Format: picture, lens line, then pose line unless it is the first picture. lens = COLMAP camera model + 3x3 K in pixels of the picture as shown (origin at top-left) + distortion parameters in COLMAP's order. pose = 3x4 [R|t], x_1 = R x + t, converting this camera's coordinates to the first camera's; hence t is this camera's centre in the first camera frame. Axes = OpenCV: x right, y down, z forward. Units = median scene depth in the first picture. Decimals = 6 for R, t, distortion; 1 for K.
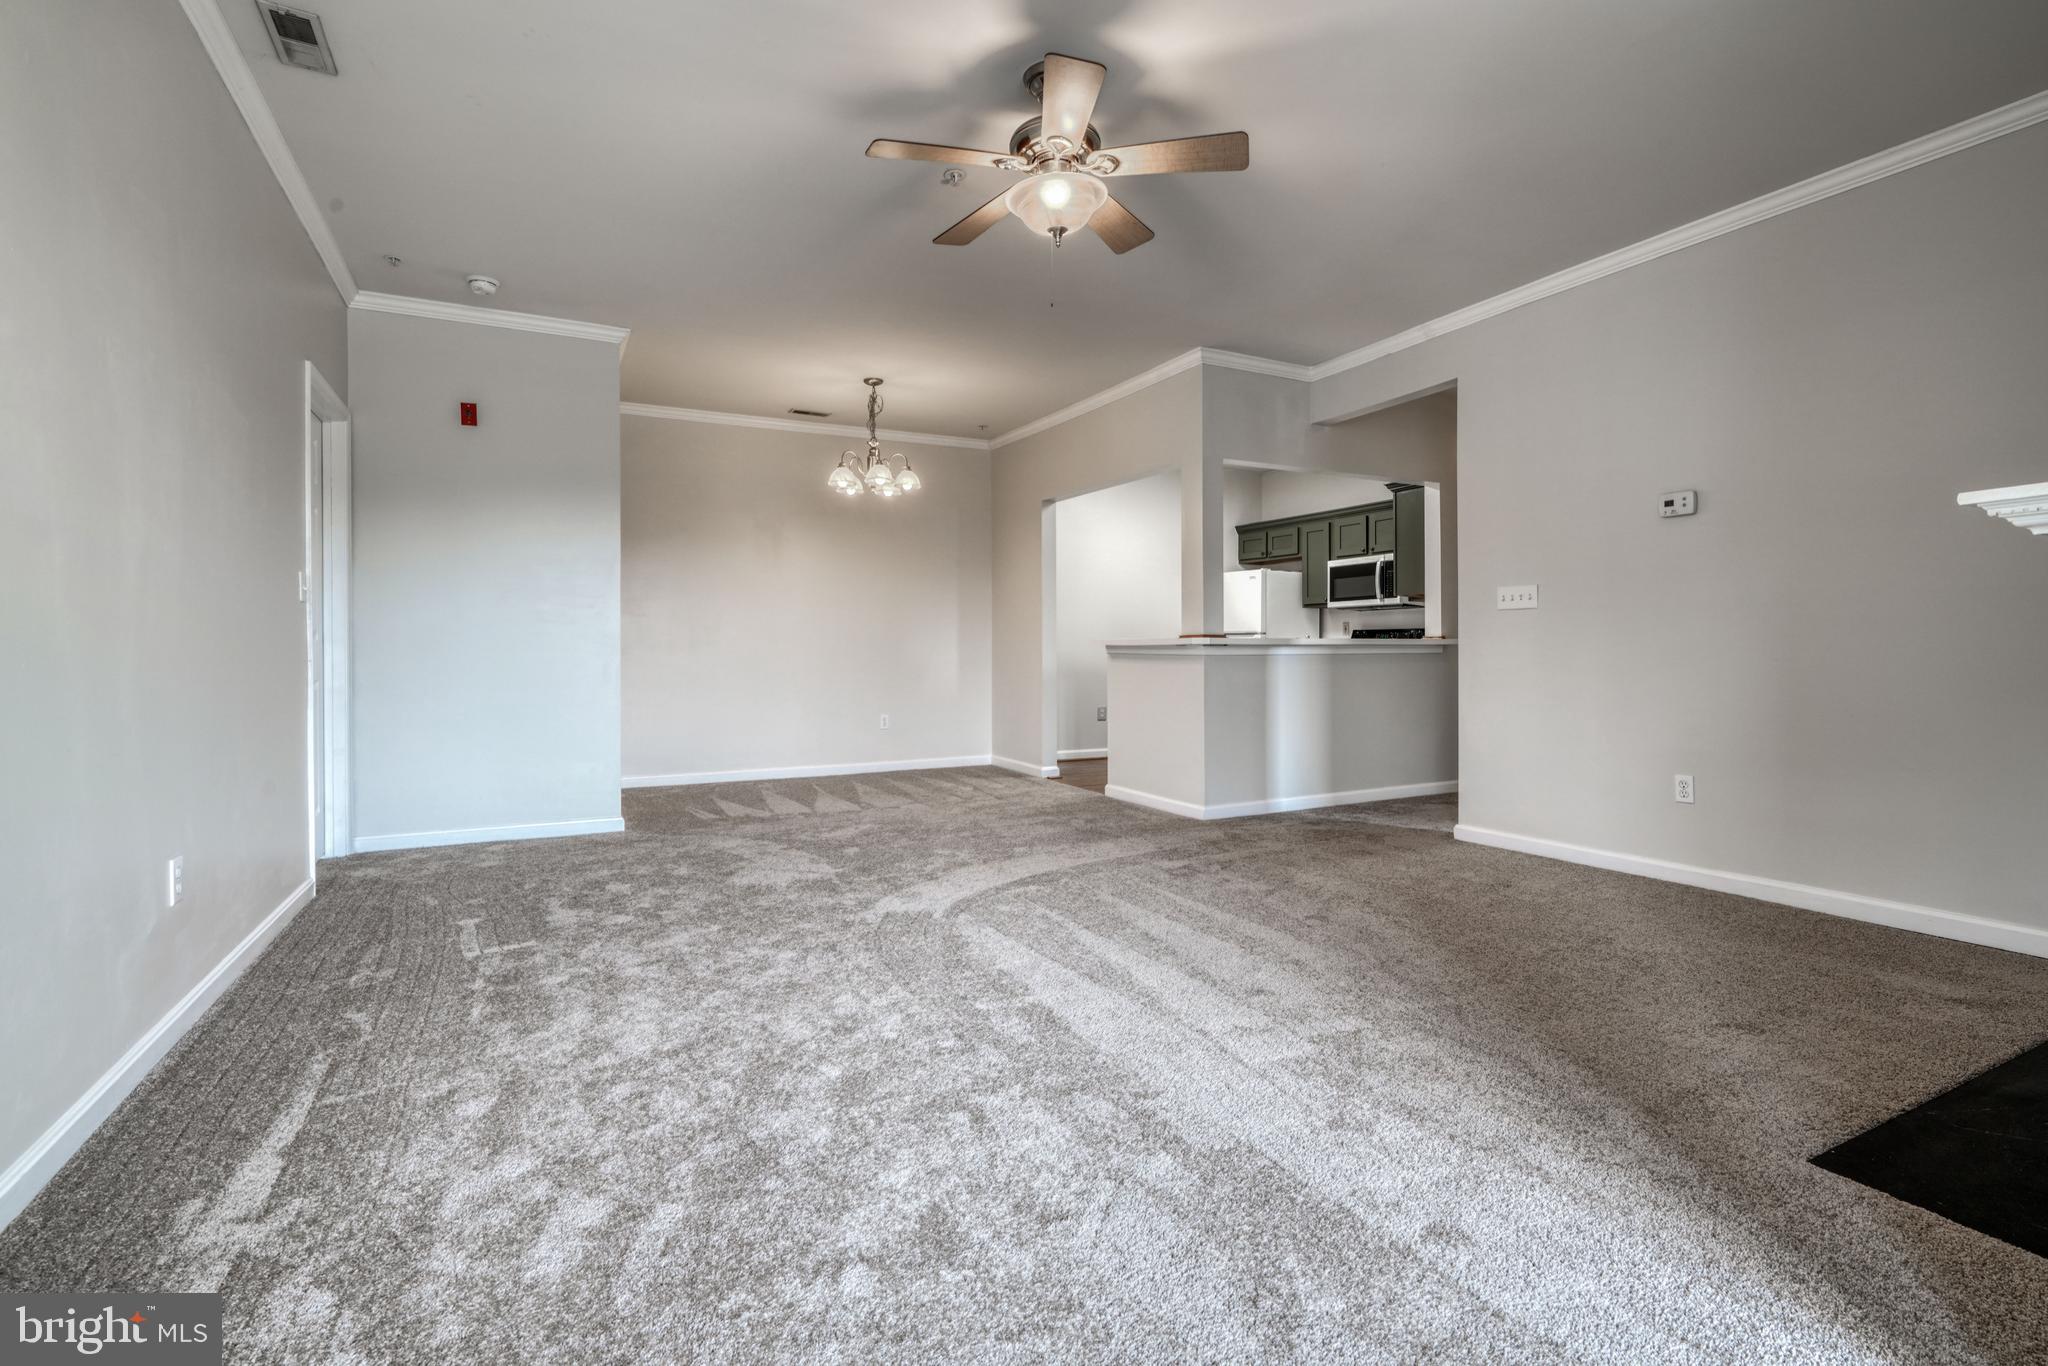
lens RADIAL K [[927.9, 0, 1003.2], [0, 927.9, 654.2], [0, 0, 1]] dist [-0.010711, 0.005337]
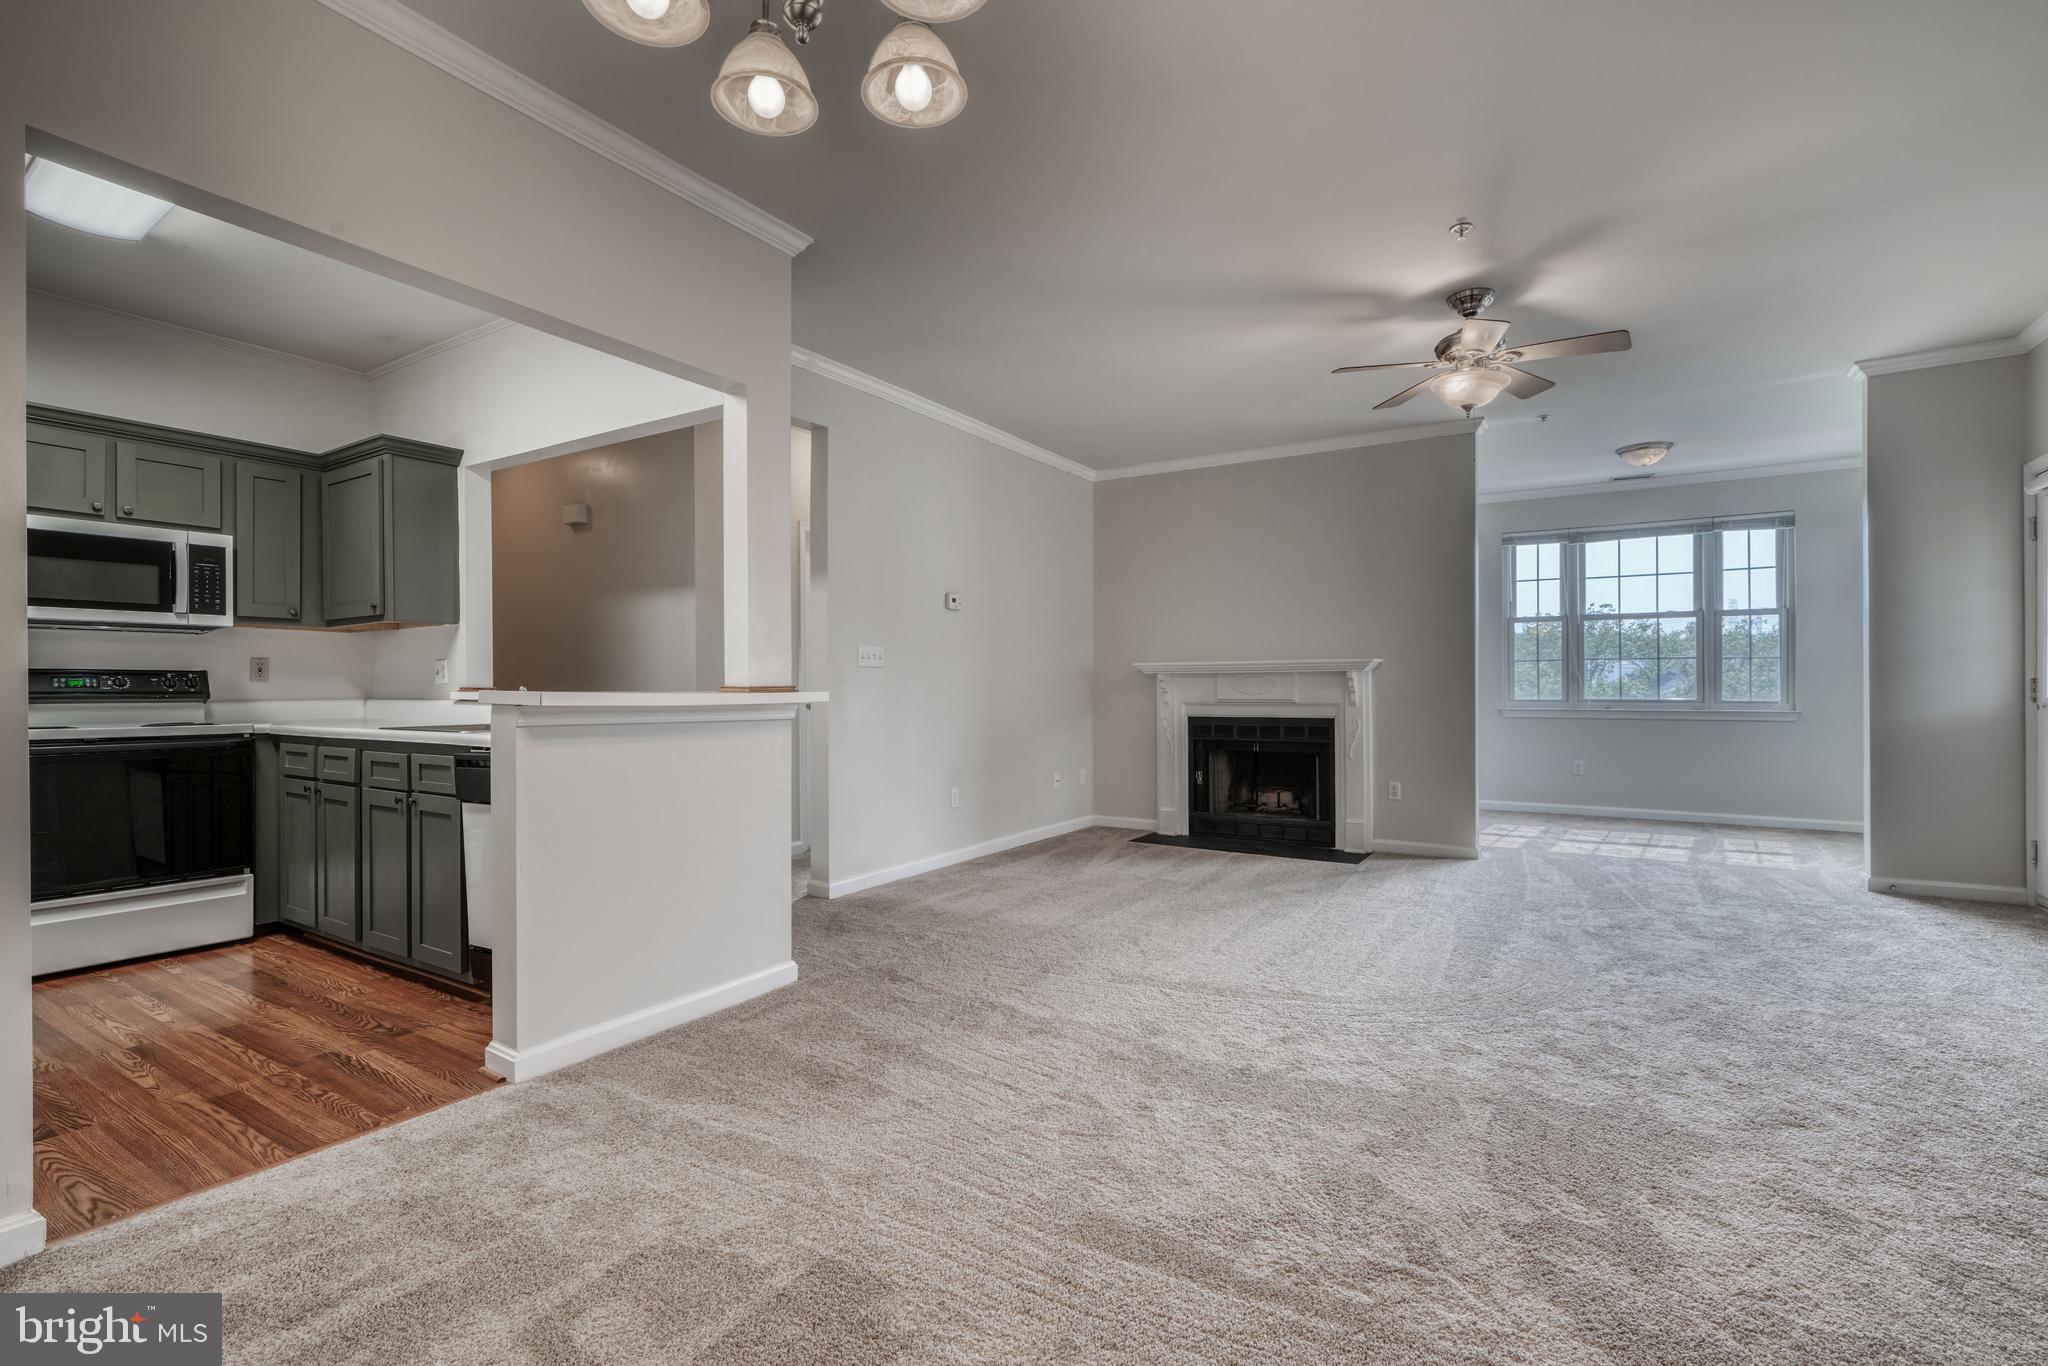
lens RADIAL K [[927.9, 0, 1022.5], [0, 927.9, 686.8], [0, 0, 1]] dist [-0.010711, 0.005337]
pose [[-0.521196, 0.002515, 0.853433, -0.420696], [0.006389, 0.999979, 0.000956, -0.022393], [-0.853413, 0.005951, -0.521201, 1.240901]]
